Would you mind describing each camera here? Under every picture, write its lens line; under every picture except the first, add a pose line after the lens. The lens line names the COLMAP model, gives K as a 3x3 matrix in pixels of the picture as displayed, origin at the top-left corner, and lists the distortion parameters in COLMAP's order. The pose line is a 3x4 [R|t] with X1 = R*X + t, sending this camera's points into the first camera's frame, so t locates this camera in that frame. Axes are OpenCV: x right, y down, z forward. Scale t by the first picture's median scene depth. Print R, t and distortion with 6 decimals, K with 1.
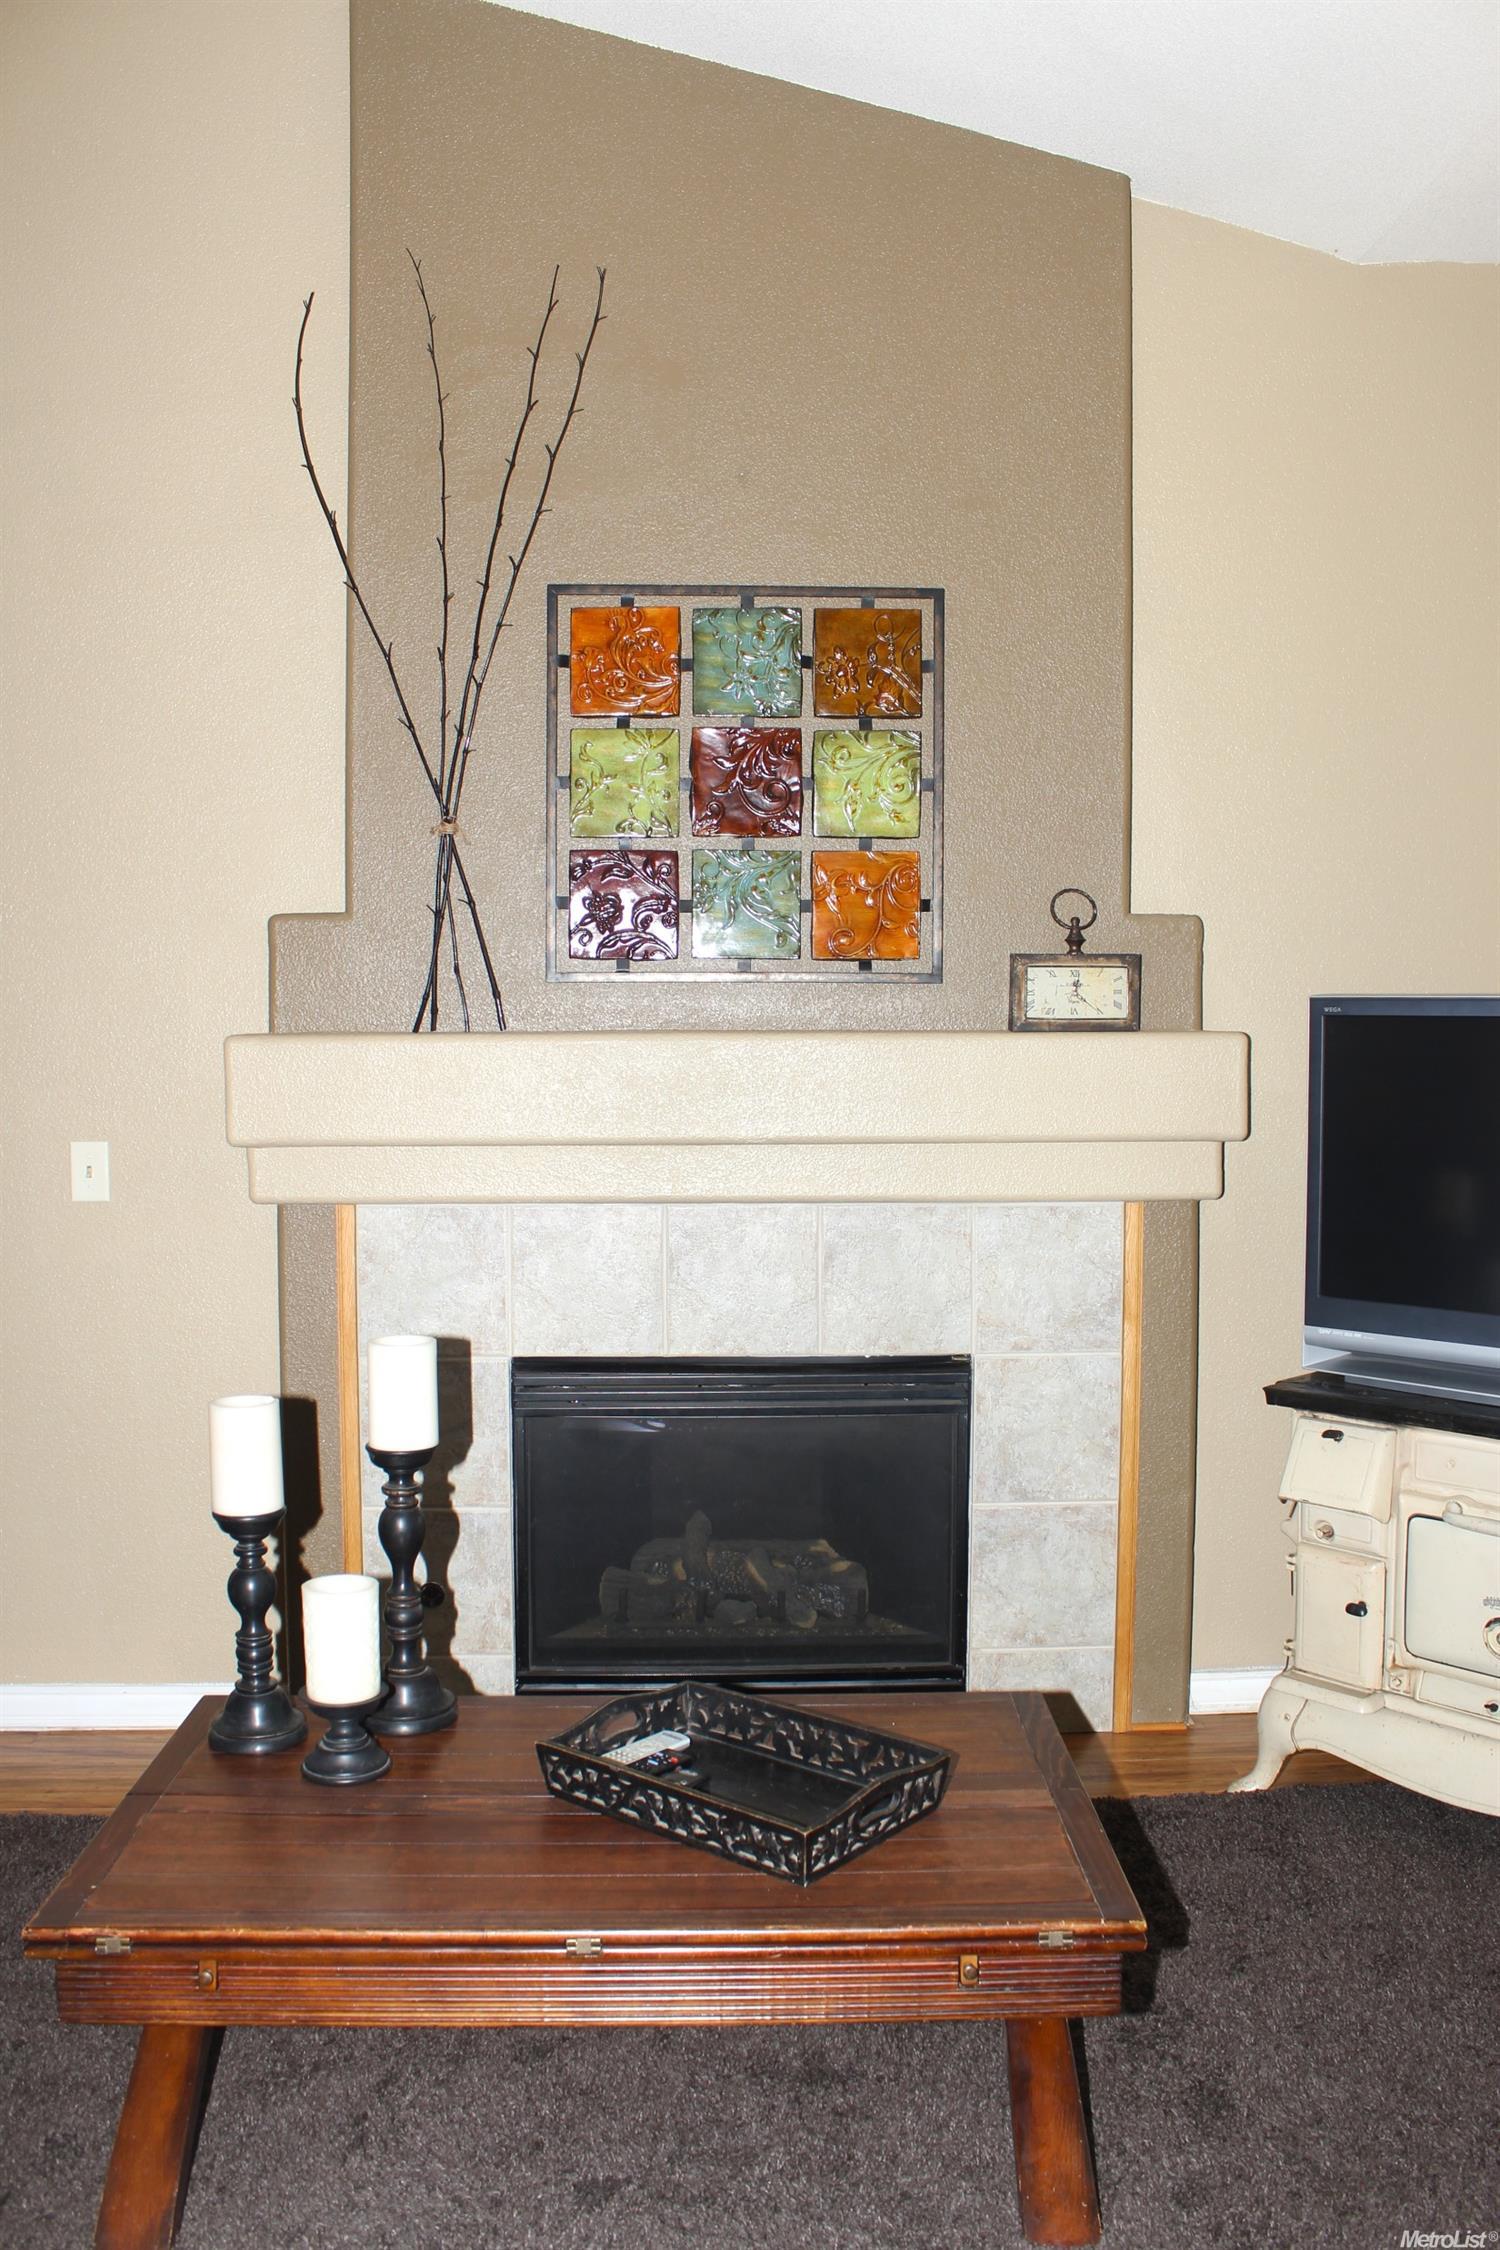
lens RADIAL K [[1865.9, 0, 752.7], [0, 1865.9, 1133.7], [0, 0, 1]] dist [-0.149396, 0.103819]
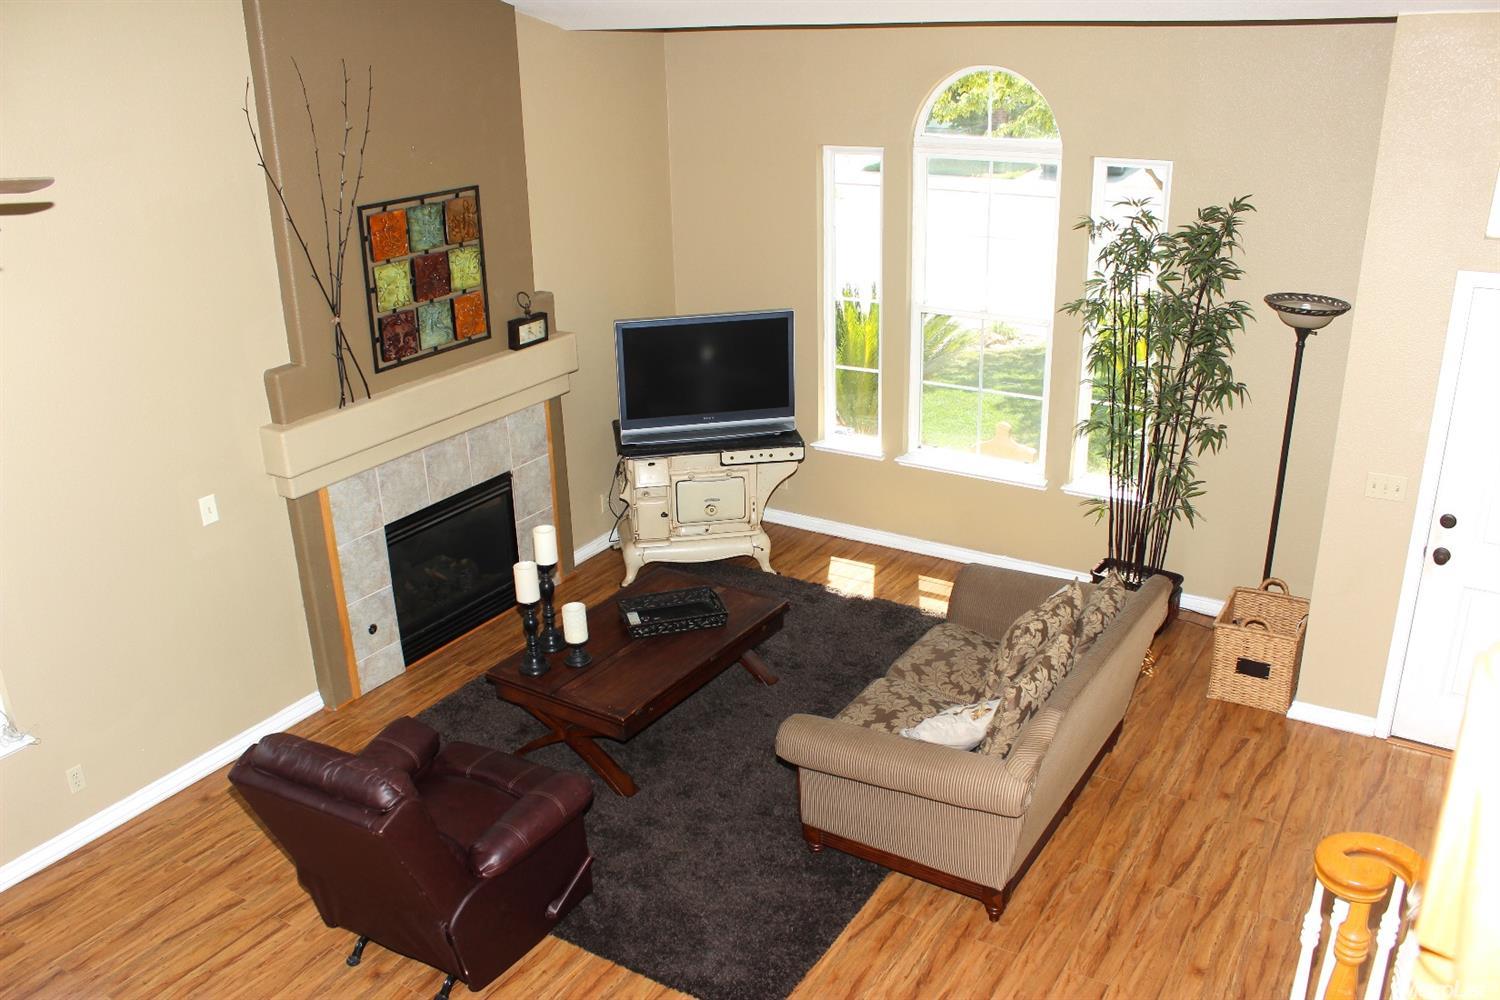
lens RADIAL K [[1243.9, 0, 742.1], [0, 1243.9, 511.6], [0, 0, 1]] dist [-0.149396, 0.103819]
pose [[0.567095, -0.314936, 0.761064, -1.096869], [0.073414, 0.939661, 0.334137, -0.406424], [-0.820374, -0.133615, 0.555997, -0.283336]]
